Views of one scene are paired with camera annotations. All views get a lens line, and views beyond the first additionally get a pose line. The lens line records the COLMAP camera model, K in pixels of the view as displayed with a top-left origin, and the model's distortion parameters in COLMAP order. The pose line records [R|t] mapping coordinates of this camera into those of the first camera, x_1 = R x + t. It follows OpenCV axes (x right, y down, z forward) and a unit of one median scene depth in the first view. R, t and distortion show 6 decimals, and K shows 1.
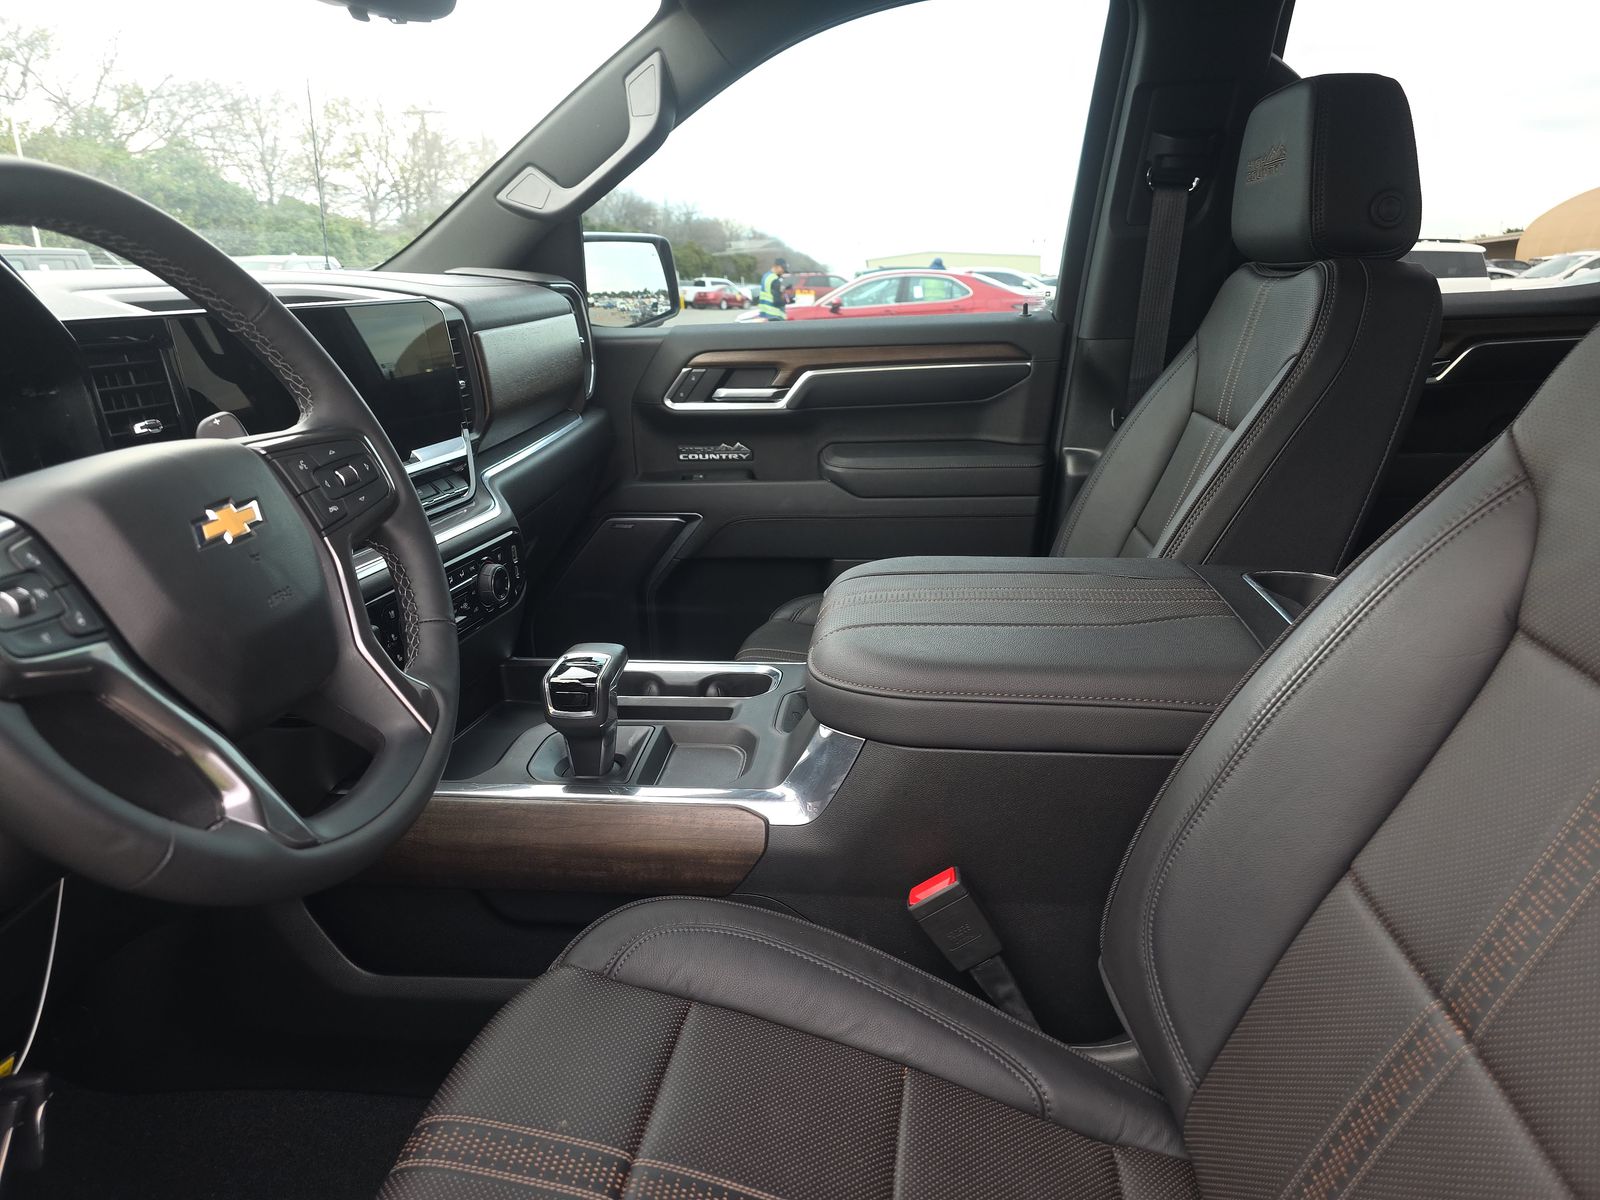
lens RADIAL K [[1073.6, 0, 794.1], [0, 1073.6, 596.9], [0, 0, 1]] dist [0.055084, -0.056599]
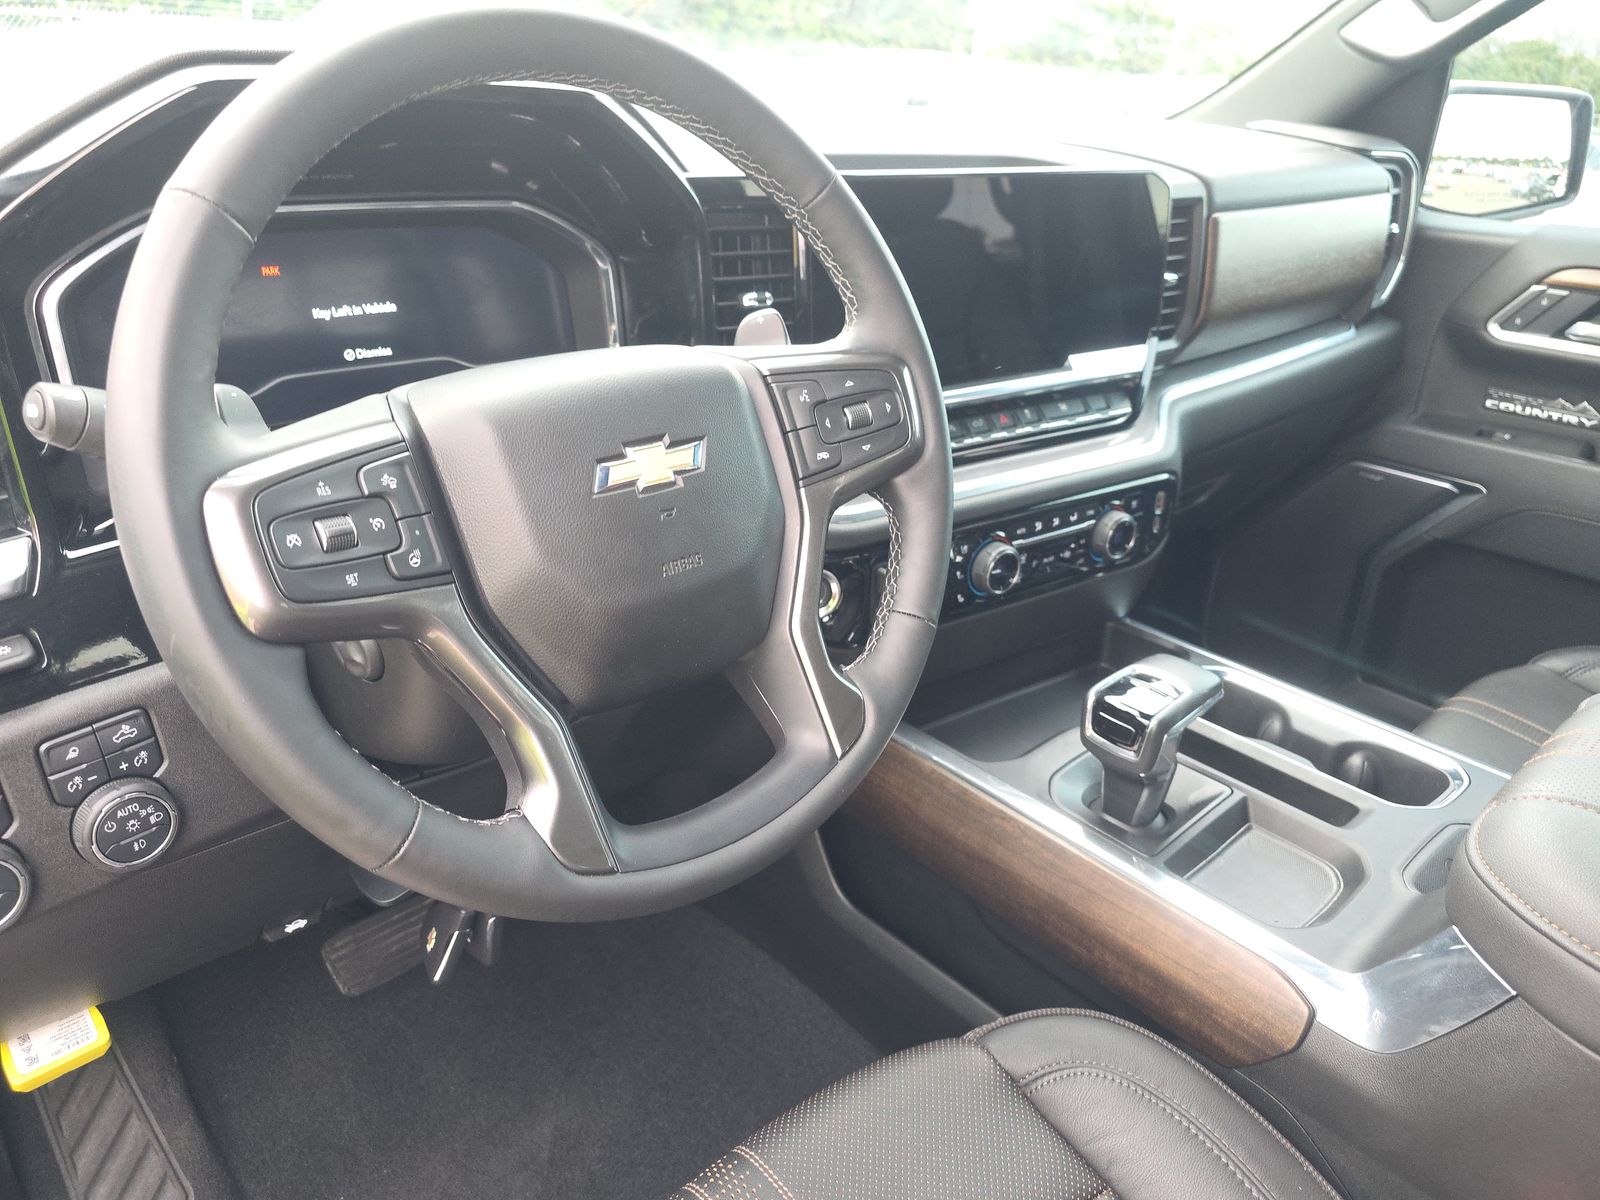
lens RADIAL K [[1073.6, 0, 794.1], [0, 1073.6, 596.9], [0, 0, 1]] dist [0.055084, -0.056599]
pose [[0.742143, 0.323893, -0.586785, 0.024347], [-0.242675, 0.945935, 0.215210, -0.054389], [0.624766, -0.017318, 0.780620, 0.128824]]
